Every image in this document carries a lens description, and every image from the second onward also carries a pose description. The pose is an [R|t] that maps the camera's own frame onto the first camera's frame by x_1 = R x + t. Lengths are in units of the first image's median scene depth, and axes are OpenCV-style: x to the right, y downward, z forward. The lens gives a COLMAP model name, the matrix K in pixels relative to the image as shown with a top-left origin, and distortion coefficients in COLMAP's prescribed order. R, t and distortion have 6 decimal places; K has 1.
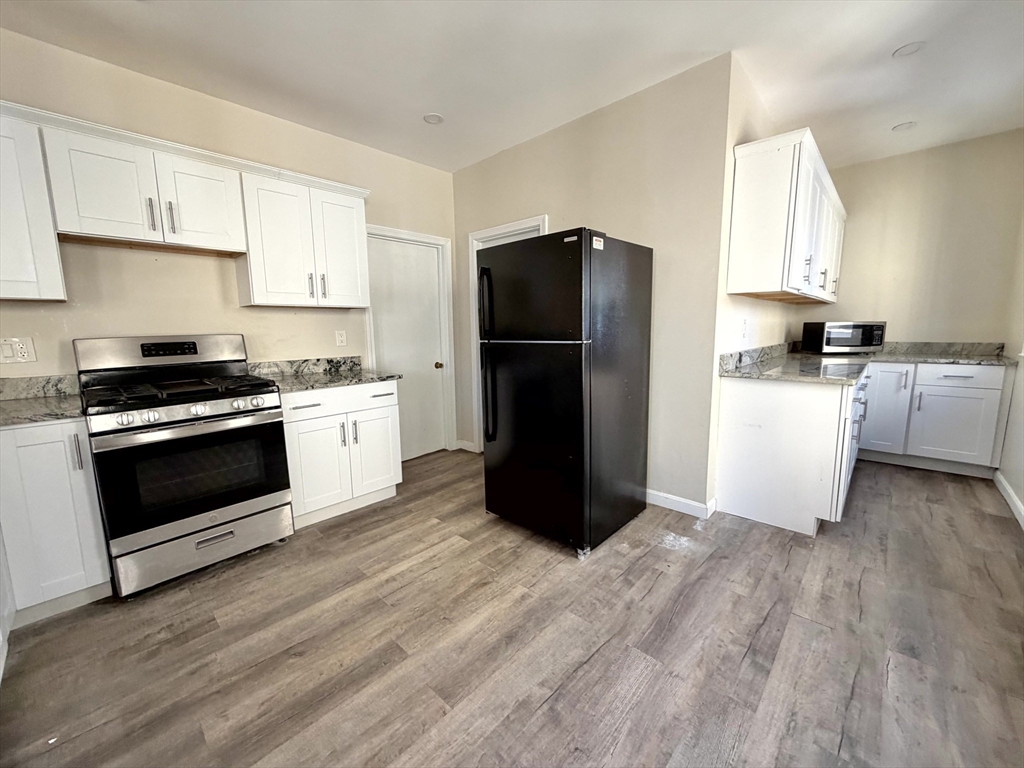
lens RADIAL K [[408.3, 0, 508.2], [0, 408.3, 383.0], [0, 0, 1]] dist [-0.000787, 0.000016]
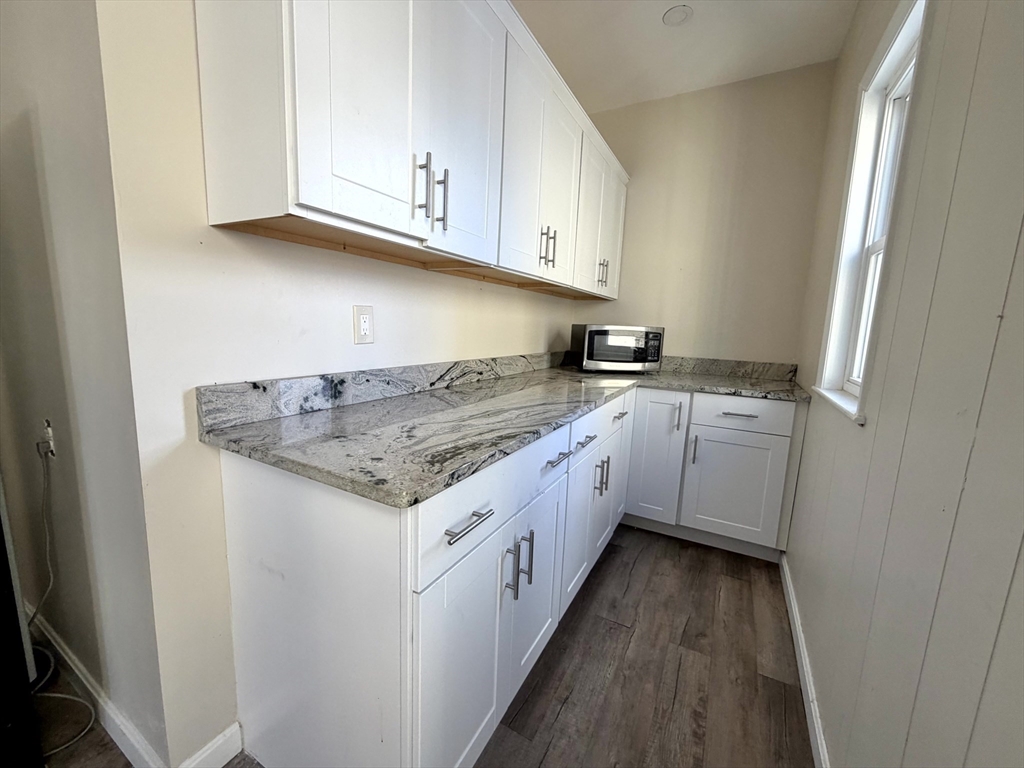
lens RADIAL K [[408.3, 0, 509.7], [0, 408.3, 385.8], [0, 0, 1]] dist [-0.000787, 0.000016]
pose [[0.967169, 0.012970, 0.253803, 0.644526], [-0.015999, 0.999823, 0.009875, -0.070918], [-0.253630, -0.013612, 0.967206, 0.512378]]
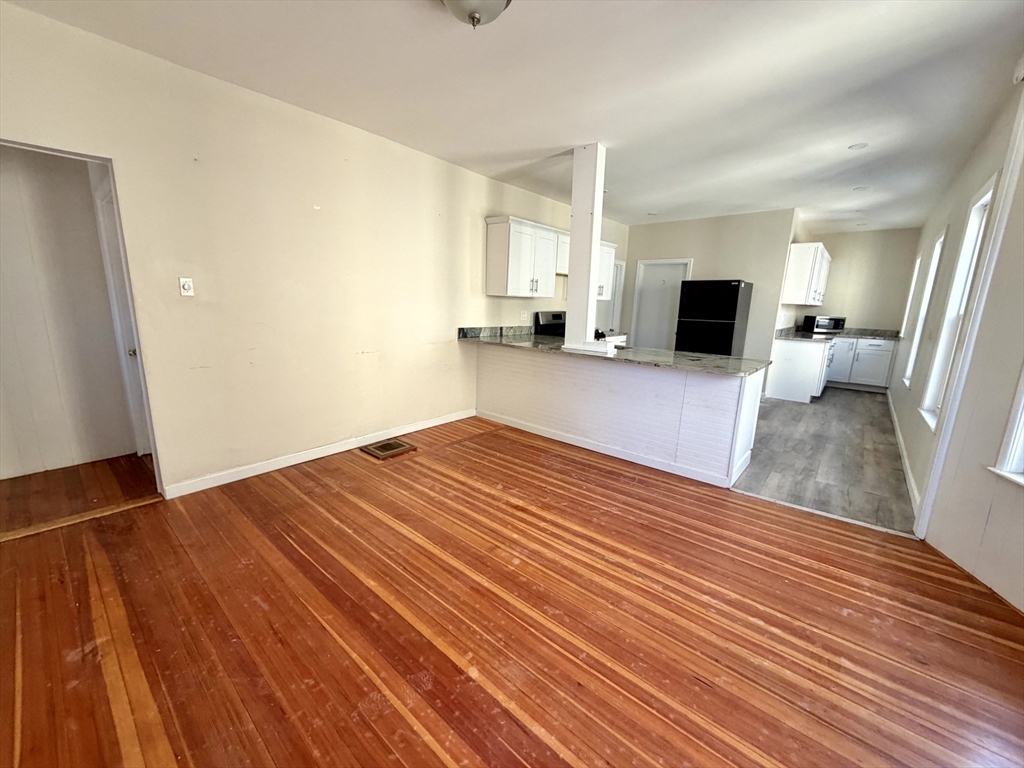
lens RADIAL K [[408.3, 0, 508.7], [0, 408.3, 383.3], [0, 0, 1]] dist [-0.000787, 0.000016]
pose [[0.998058, 0.035377, 0.051271, -1.033119], [-0.038534, 0.997335, 0.061954, 0.141379], [-0.048943, -0.063809, 0.996761, -1.182980]]
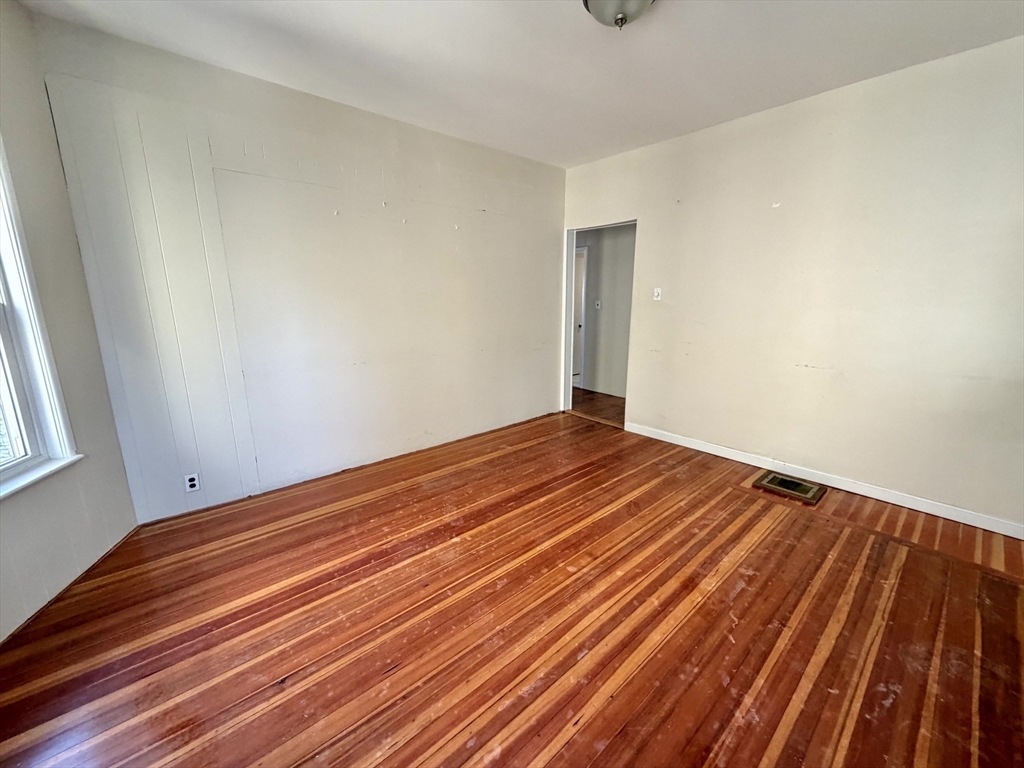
lens RADIAL K [[408.3, 0, 507.5], [0, 408.3, 382.6], [0, 0, 1]] dist [-0.000787, 0.000016]
pose [[-0.102369, 0.226601, -0.968593, -0.299342], [-0.131262, 0.962117, 0.238959, 0.030474], [0.986048, 0.151602, -0.068747, -0.545290]]
